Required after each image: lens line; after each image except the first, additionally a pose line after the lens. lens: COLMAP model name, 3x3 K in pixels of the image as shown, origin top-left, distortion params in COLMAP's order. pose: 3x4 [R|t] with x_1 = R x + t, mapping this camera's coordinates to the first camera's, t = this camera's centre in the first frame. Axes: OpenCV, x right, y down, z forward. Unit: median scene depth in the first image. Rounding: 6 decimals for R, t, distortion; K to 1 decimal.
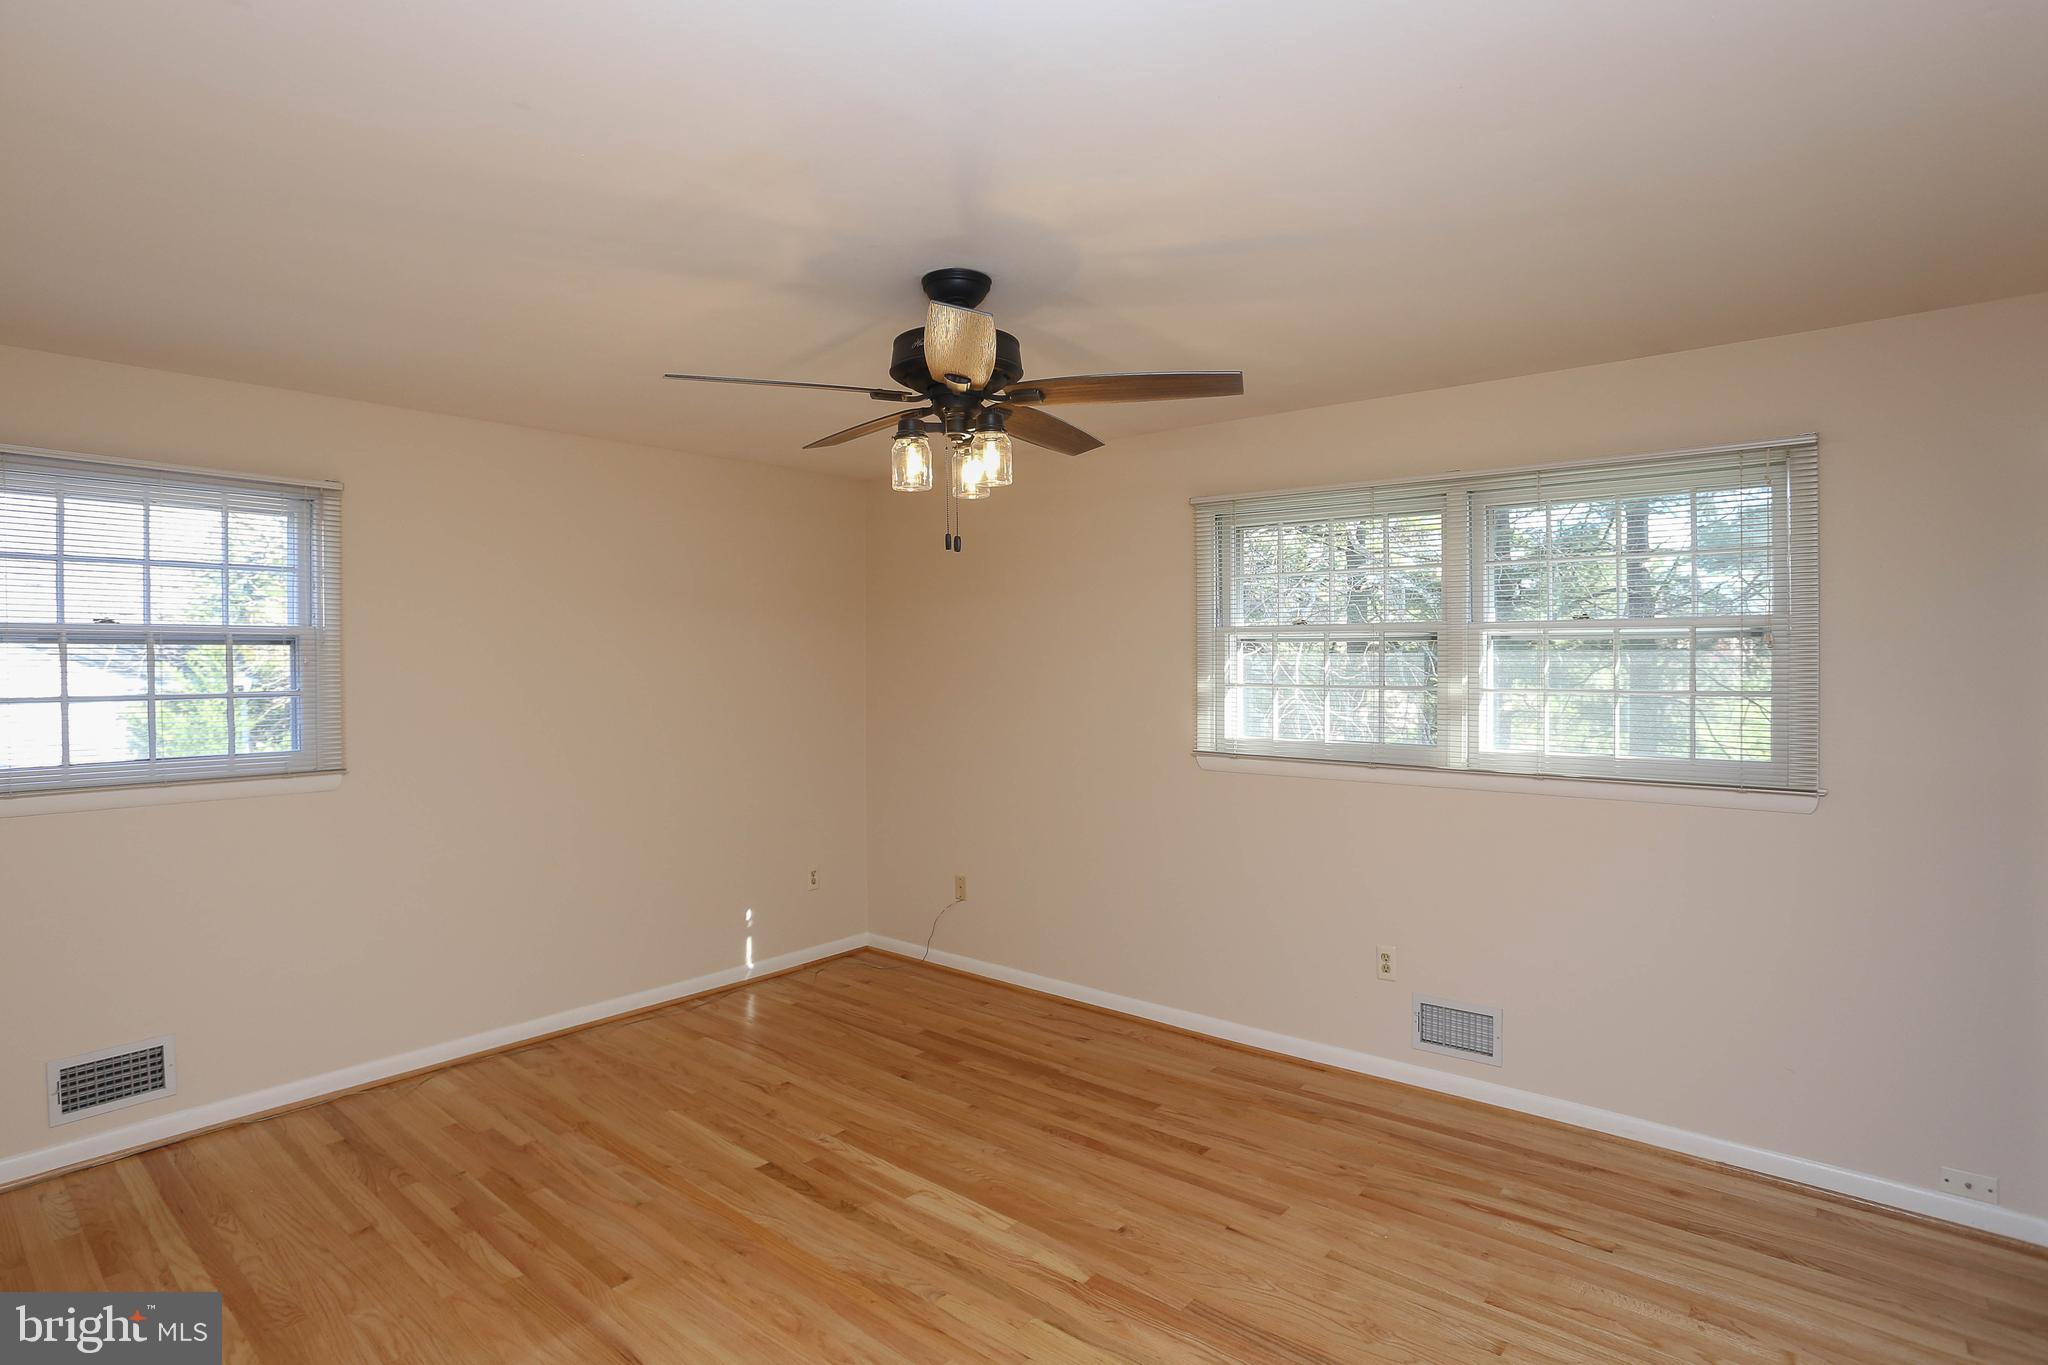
lens RADIAL K [[1031.4, 0, 1006.5], [0, 1031.4, 678.2], [0, 0, 1]] dist [-0.035276, 0.003734]
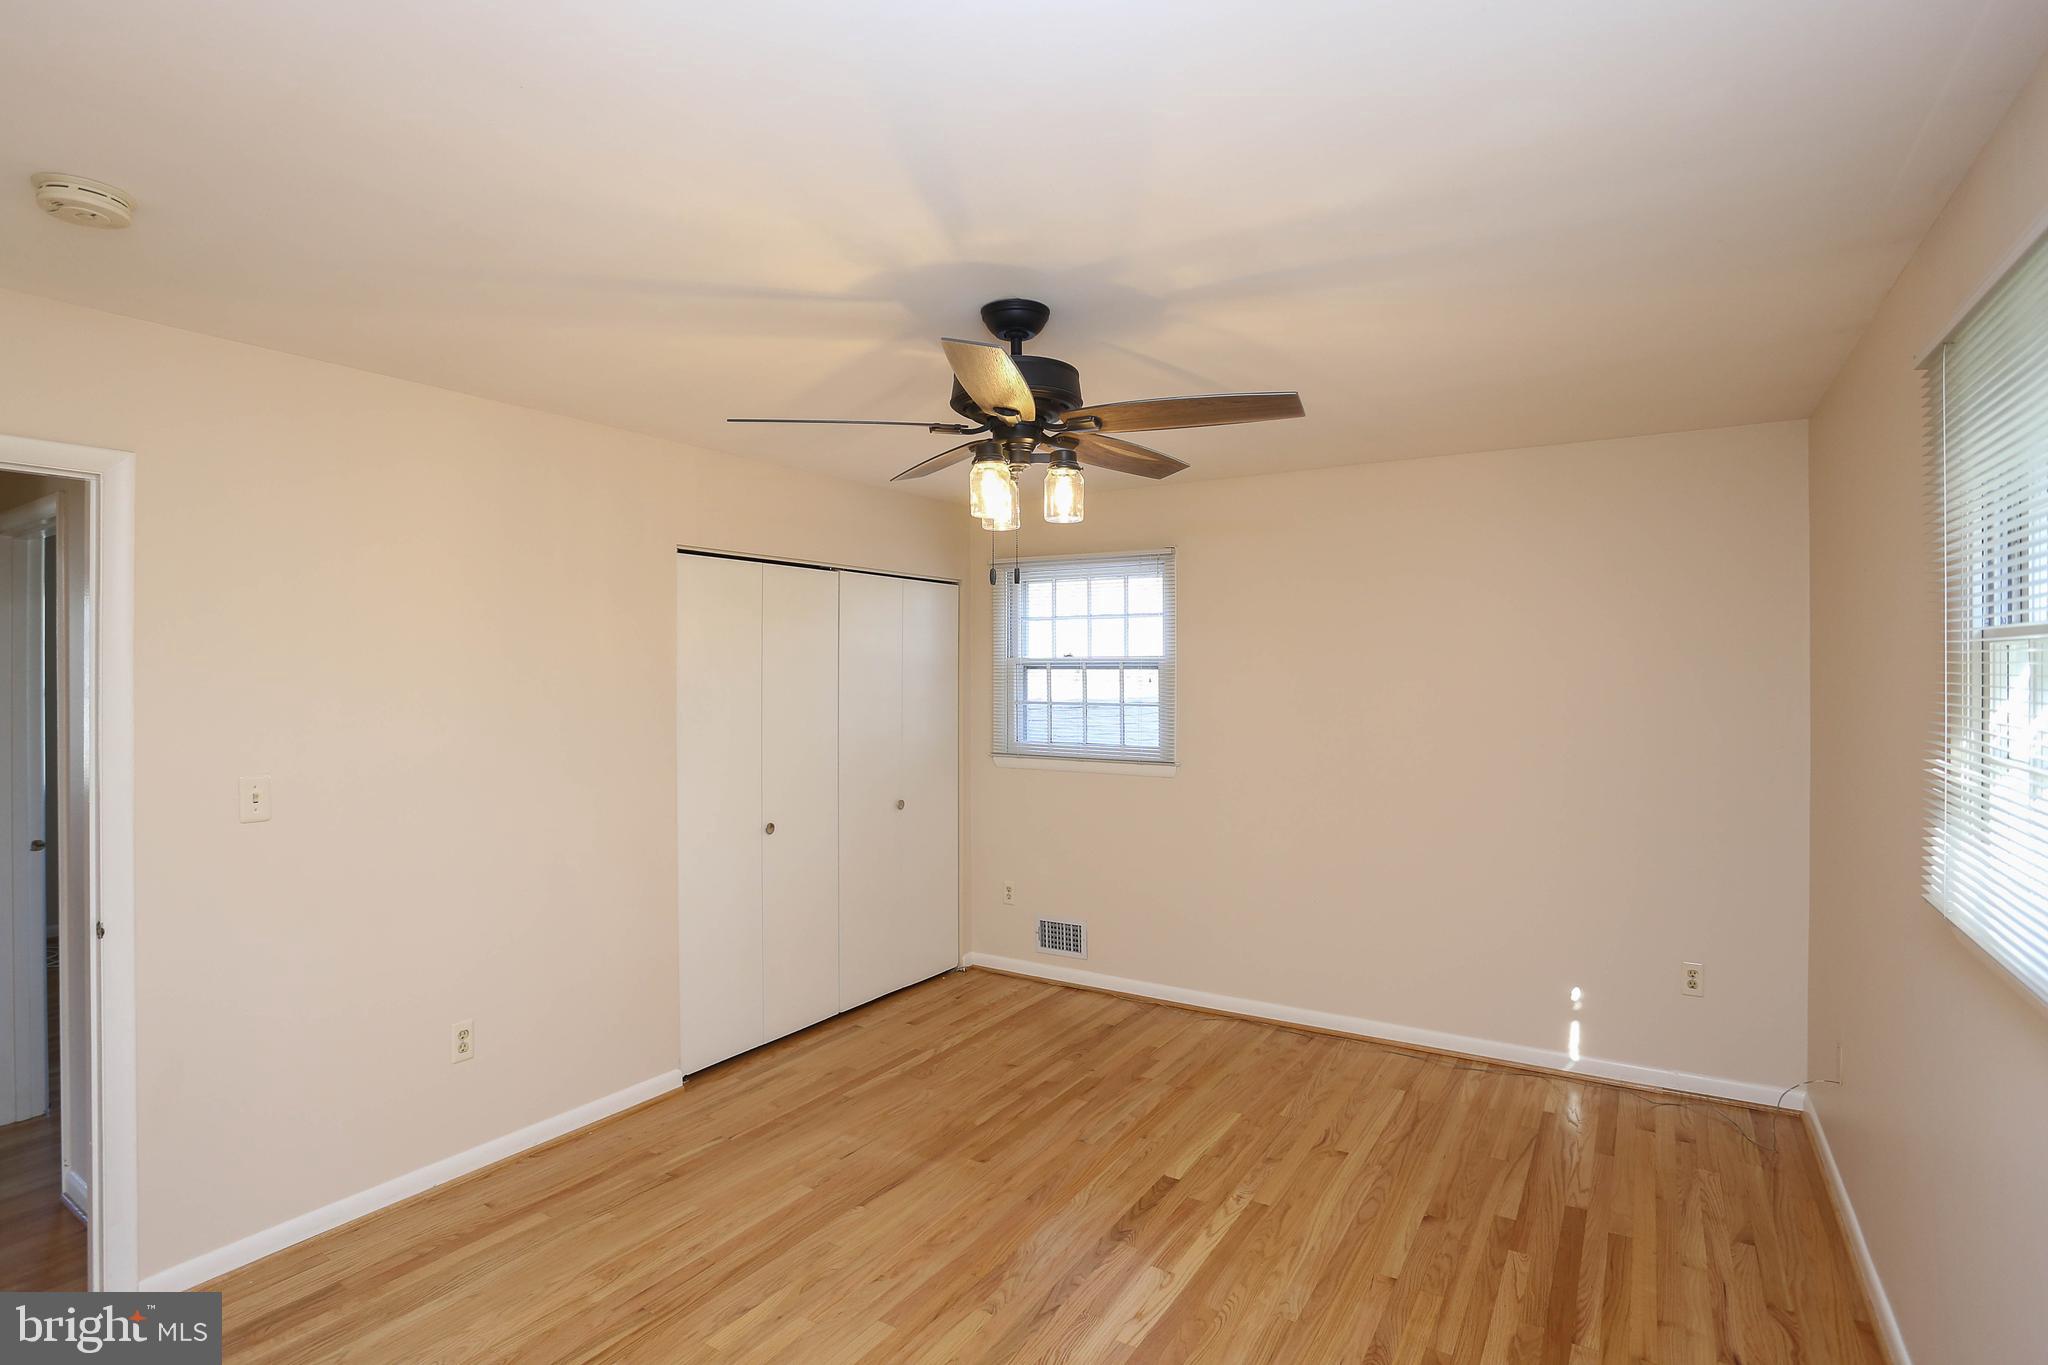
lens RADIAL K [[1031.4, 0, 1025.1], [0, 1031.4, 674.4], [0, 0, 1]] dist [-0.035276, 0.003734]
pose [[0.134444, 0.004662, -0.990910, 0.712381], [-0.012800, 0.999914, 0.002968, -0.029572], [0.990839, 0.012284, 0.134492, 0.664113]]
